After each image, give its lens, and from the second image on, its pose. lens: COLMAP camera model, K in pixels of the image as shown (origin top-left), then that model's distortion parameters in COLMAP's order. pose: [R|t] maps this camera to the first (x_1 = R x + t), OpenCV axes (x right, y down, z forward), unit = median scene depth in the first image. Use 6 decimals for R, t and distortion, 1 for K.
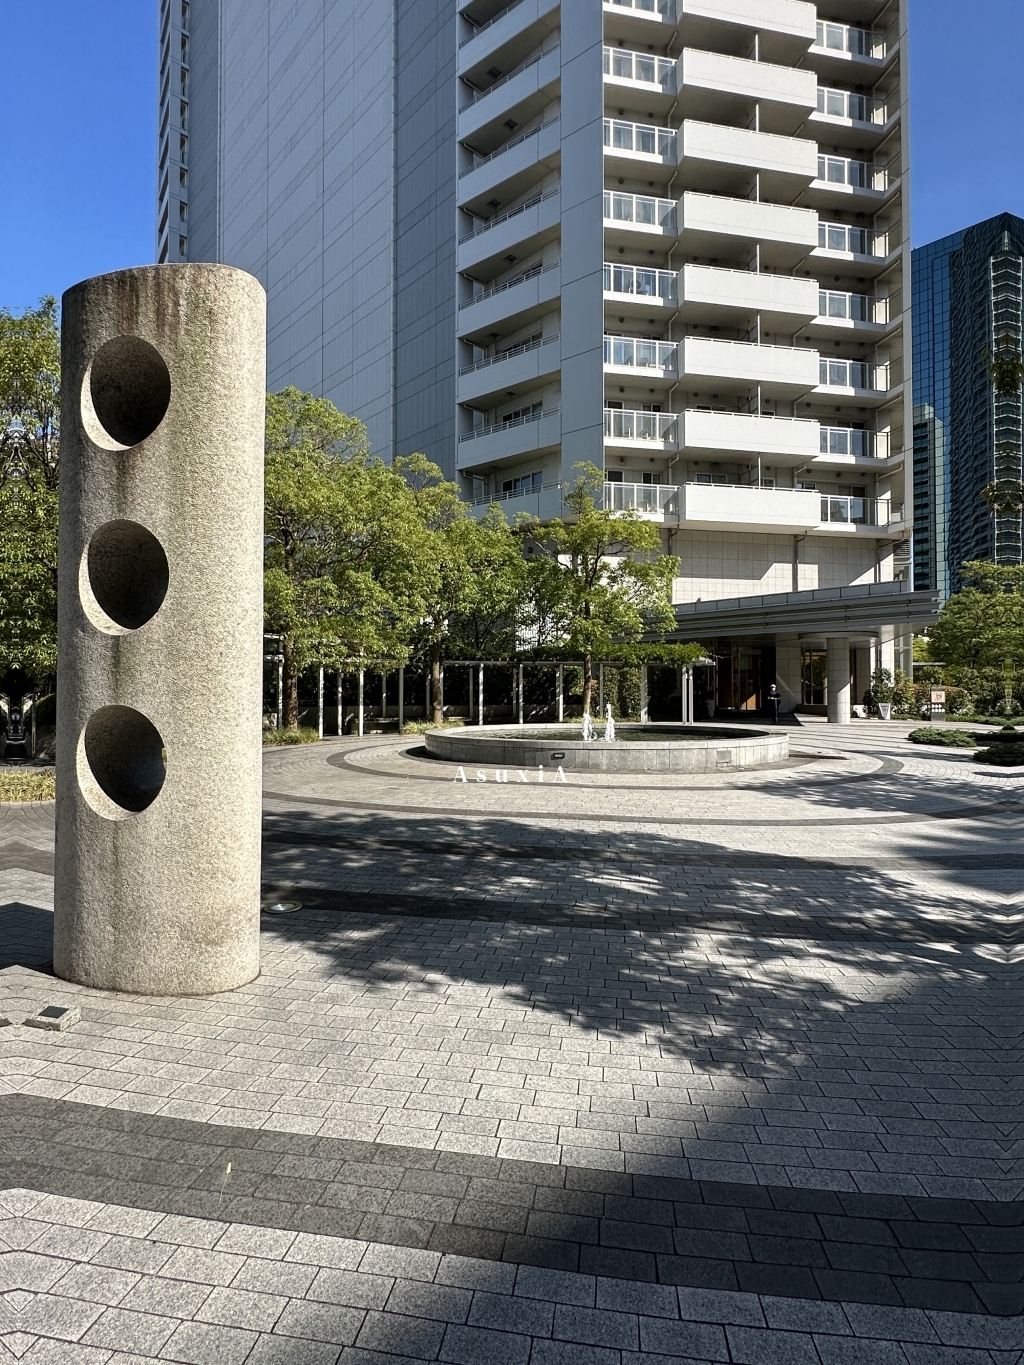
lens RADIAL K [[745.4, 0, 512.0], [0, 745.4, 682.5], [0, 0, 1]] dist [-0.000348, -0.001563]
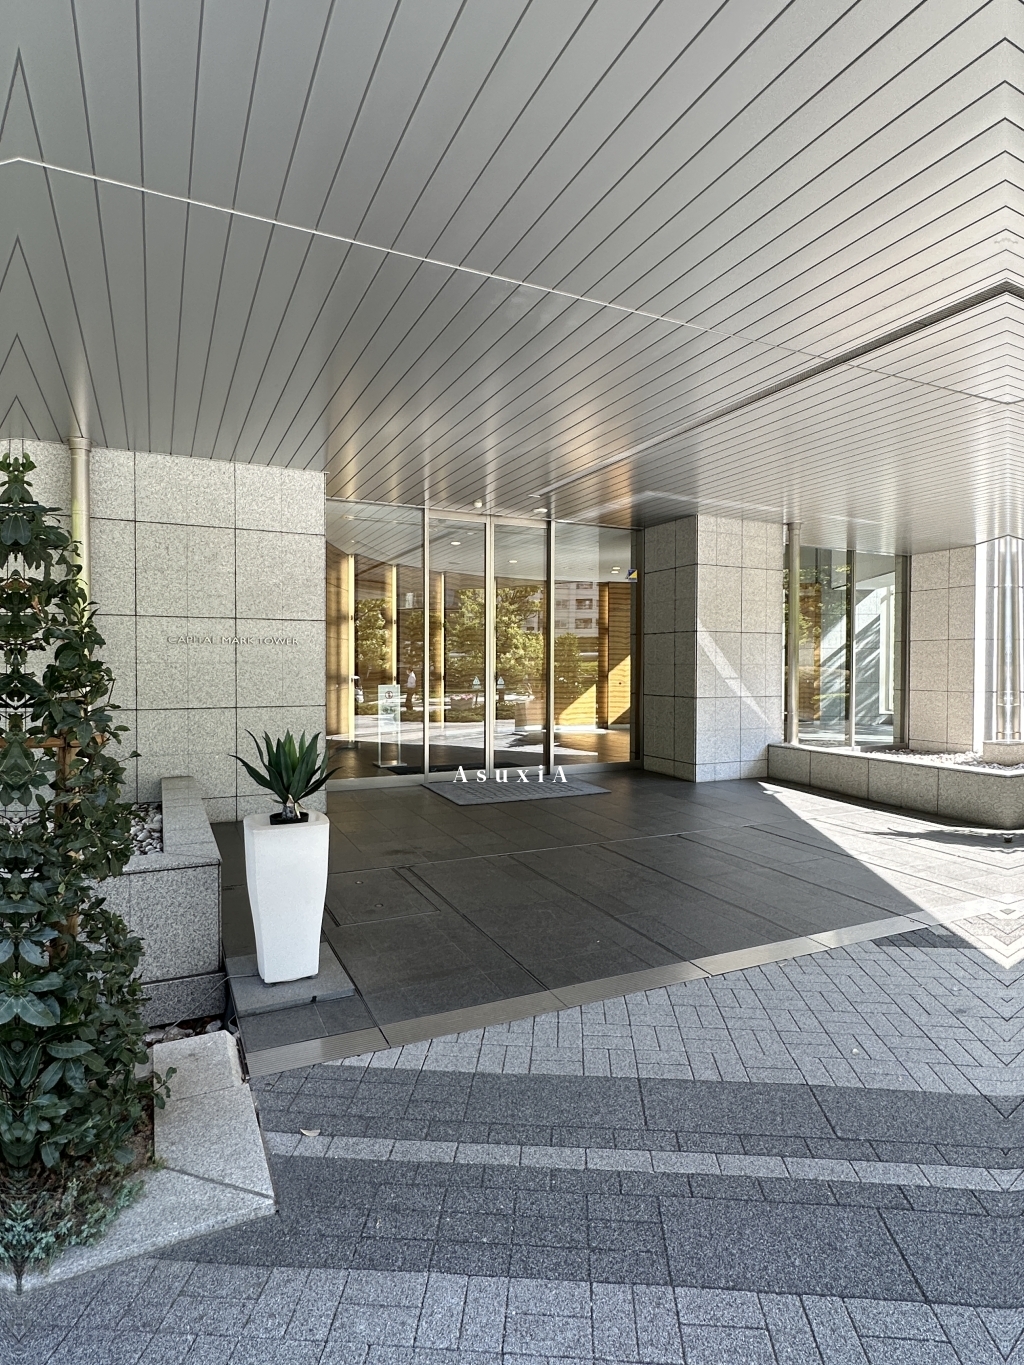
lens RADIAL K [[745.4, 0, 512.0], [0, 745.4, 682.5], [0, 0, 1]] dist [-0.000348, -0.001563]
pose [[0.974237, -0.000095, 0.225526, 0.271163], [-0.007631, 0.999413, 0.033385, 0.000068], [-0.225397, -0.034246, 0.973665, 0.876758]]
